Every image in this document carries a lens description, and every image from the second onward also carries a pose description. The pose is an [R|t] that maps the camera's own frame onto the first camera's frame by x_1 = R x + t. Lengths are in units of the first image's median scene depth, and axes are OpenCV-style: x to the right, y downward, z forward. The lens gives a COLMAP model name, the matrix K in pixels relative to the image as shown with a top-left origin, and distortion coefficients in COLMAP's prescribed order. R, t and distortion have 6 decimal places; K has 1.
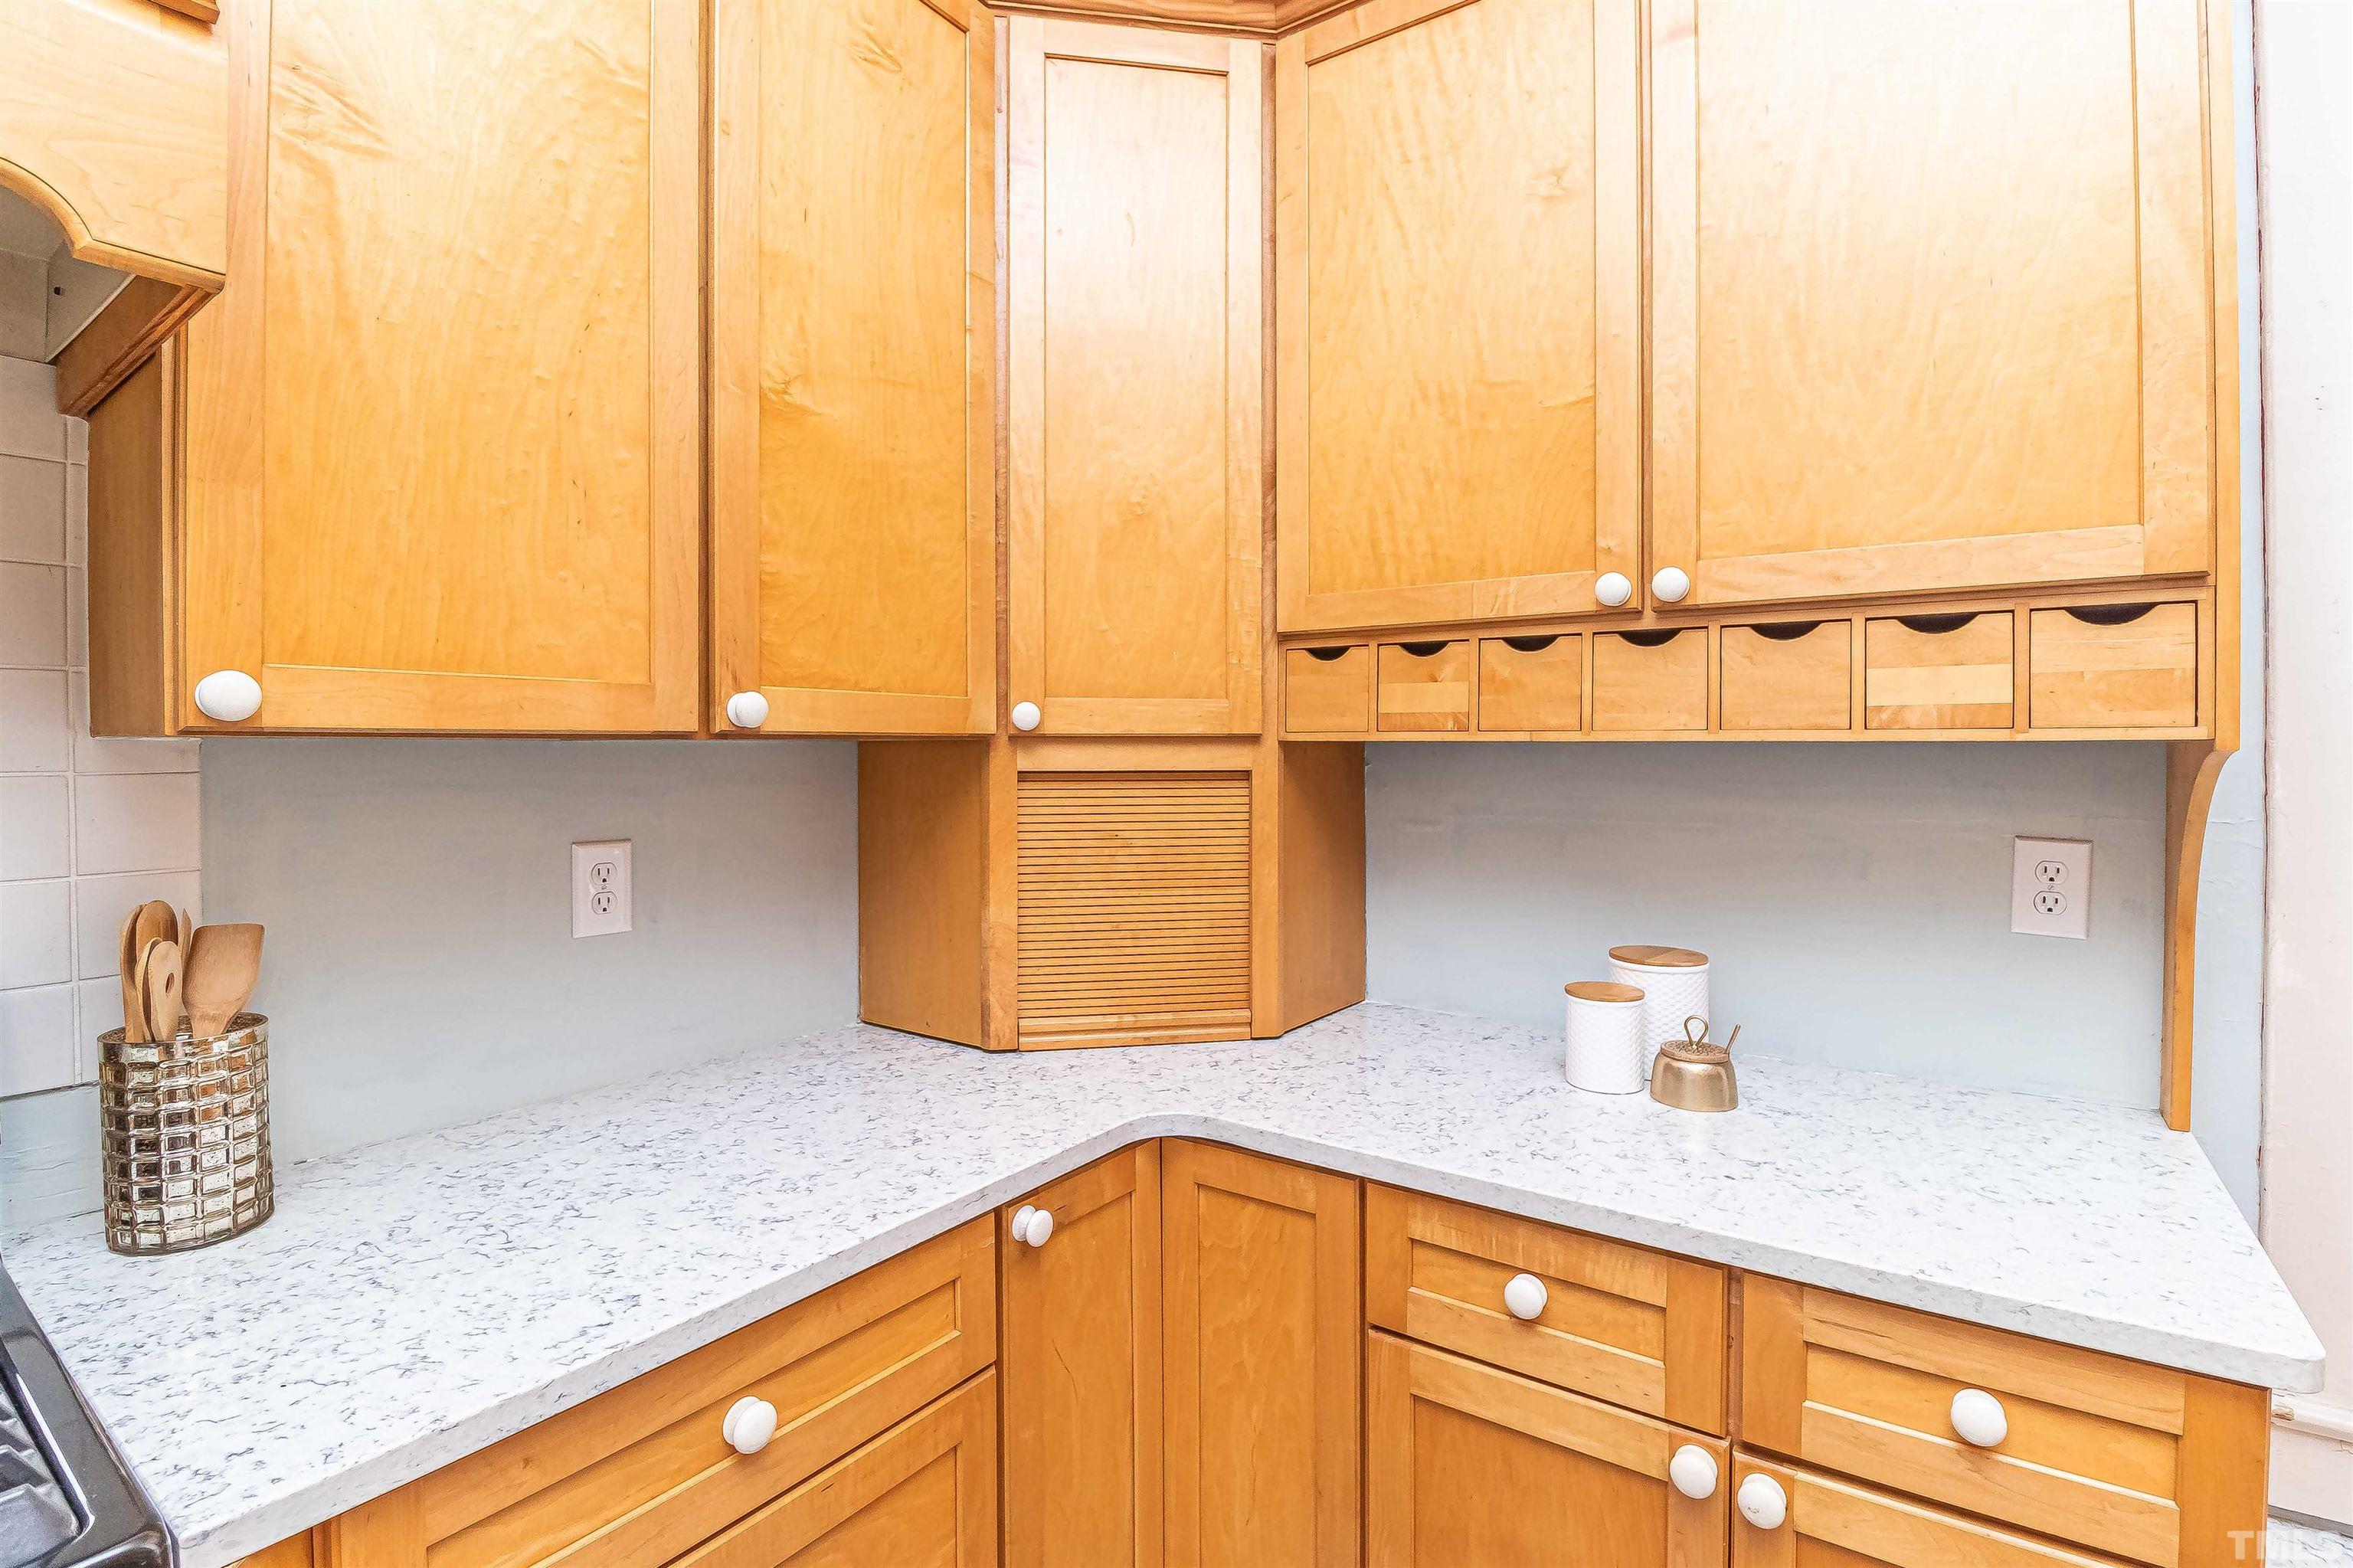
lens RADIAL K [[1127.9, 0, 1167.9], [0, 1127.9, 759.5], [0, 0, 1]] dist [-0.010886, -0.007158]
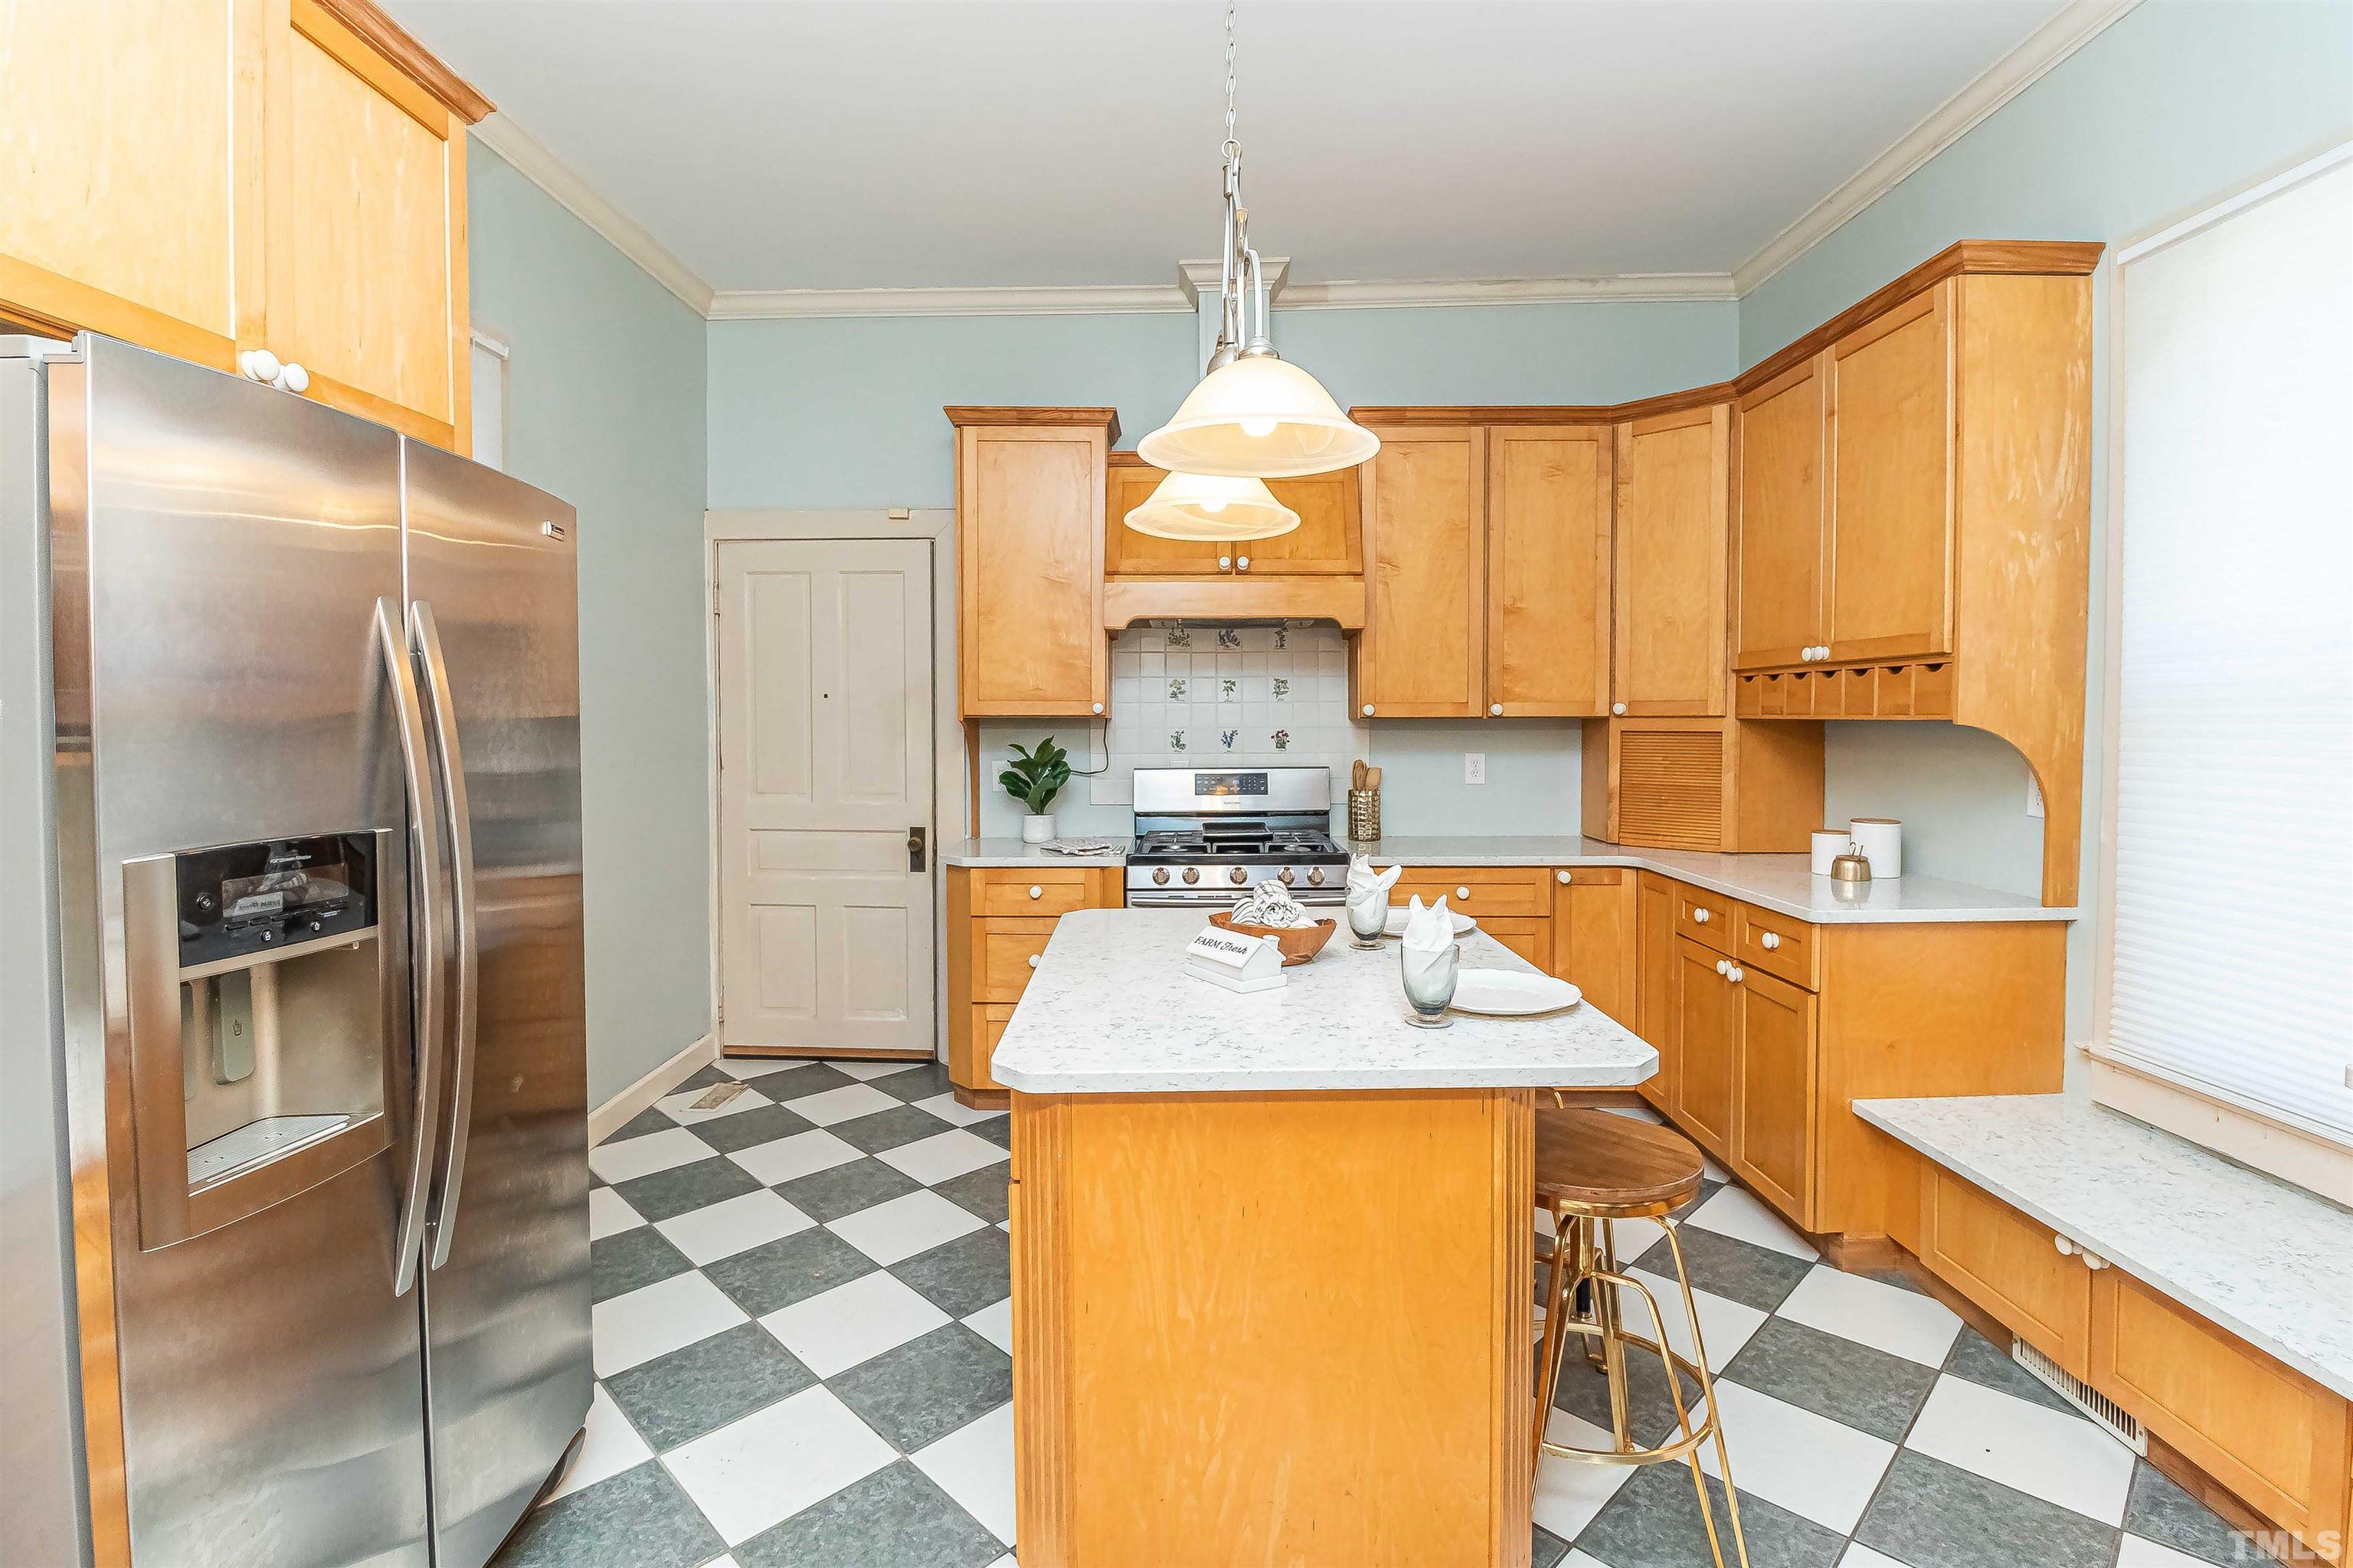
lens RADIAL K [[1127.9, 0, 1160.4], [0, 1127.9, 768.0], [0, 0, 1]] dist [-0.010886, -0.007158]
pose [[0.567057, 0.033091, -0.823014, 1.750289], [0.001159, 0.999160, 0.040973, -0.011462], [0.823678, -0.024188, 0.566542, -1.627336]]
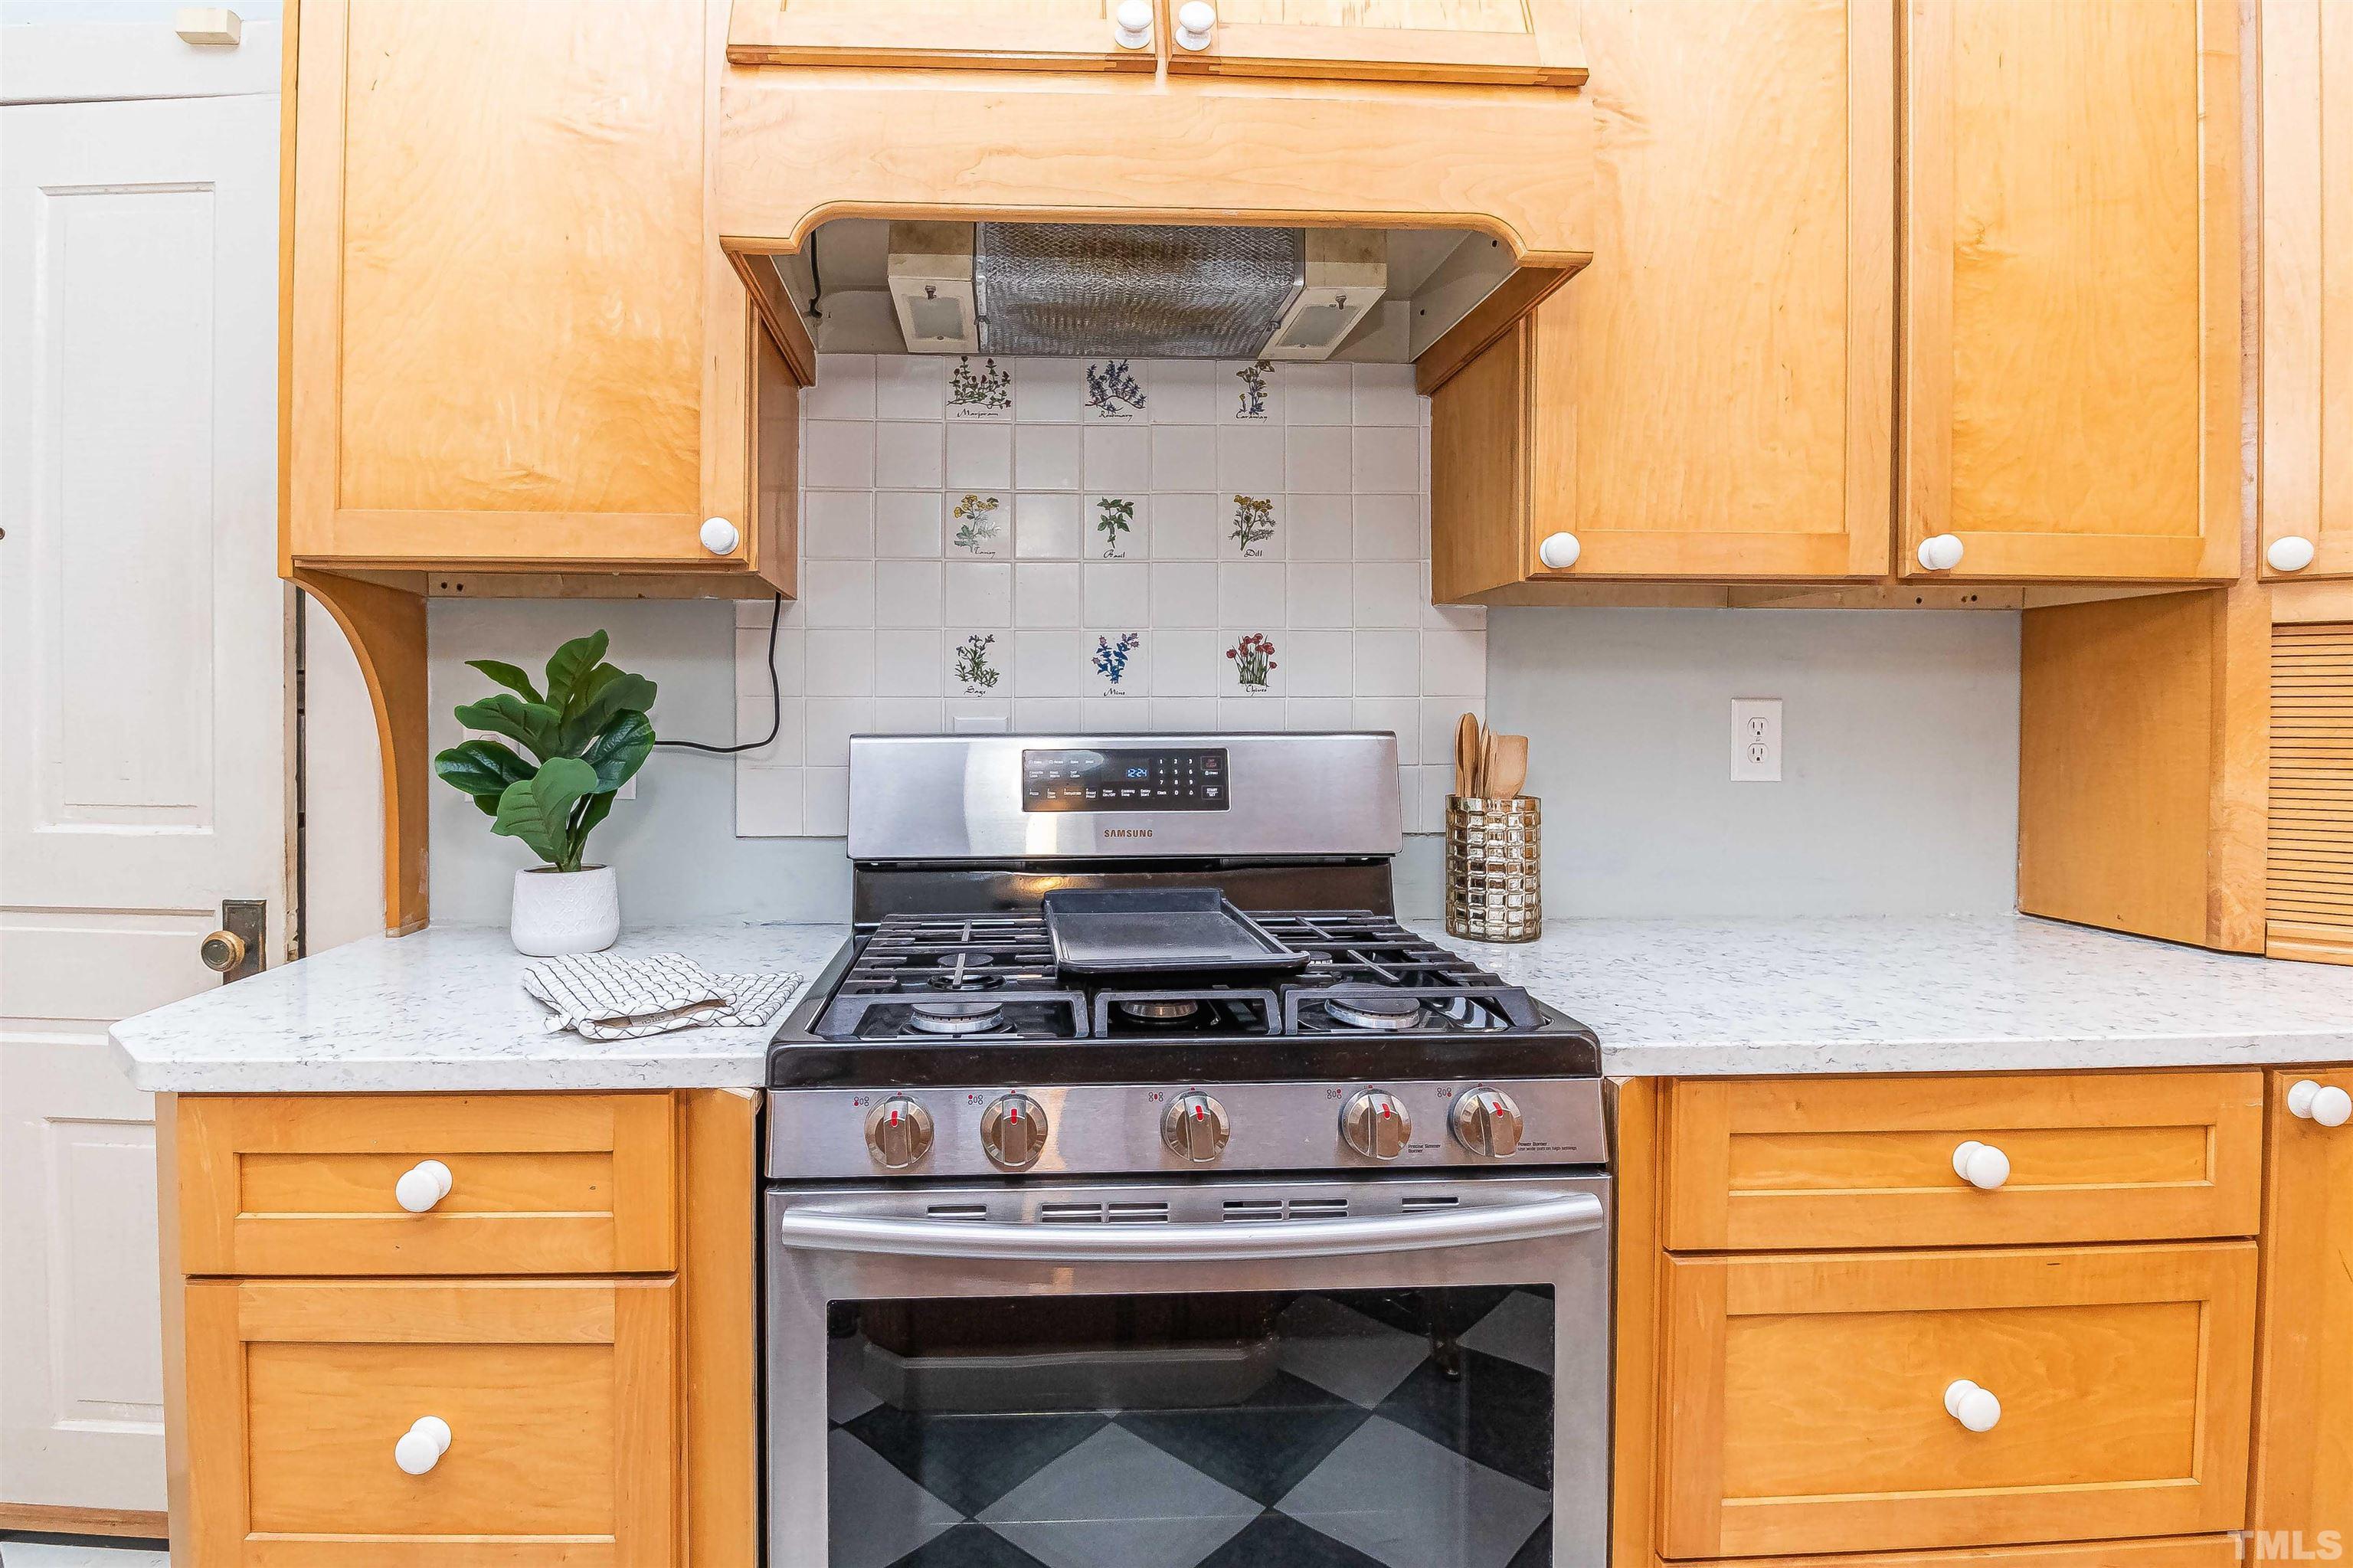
lens RADIAL K [[1127.9, 0, 1036.8], [0, 1127.9, 748.7], [0, 0, 1]] dist [-0.010886, -0.007158]
pose [[0.608499, 0.016629, -0.793380, -0.057412], [-0.003046, 0.999822, 0.018620, 0.124346], [0.793549, -0.008914, 0.608442, -0.313118]]
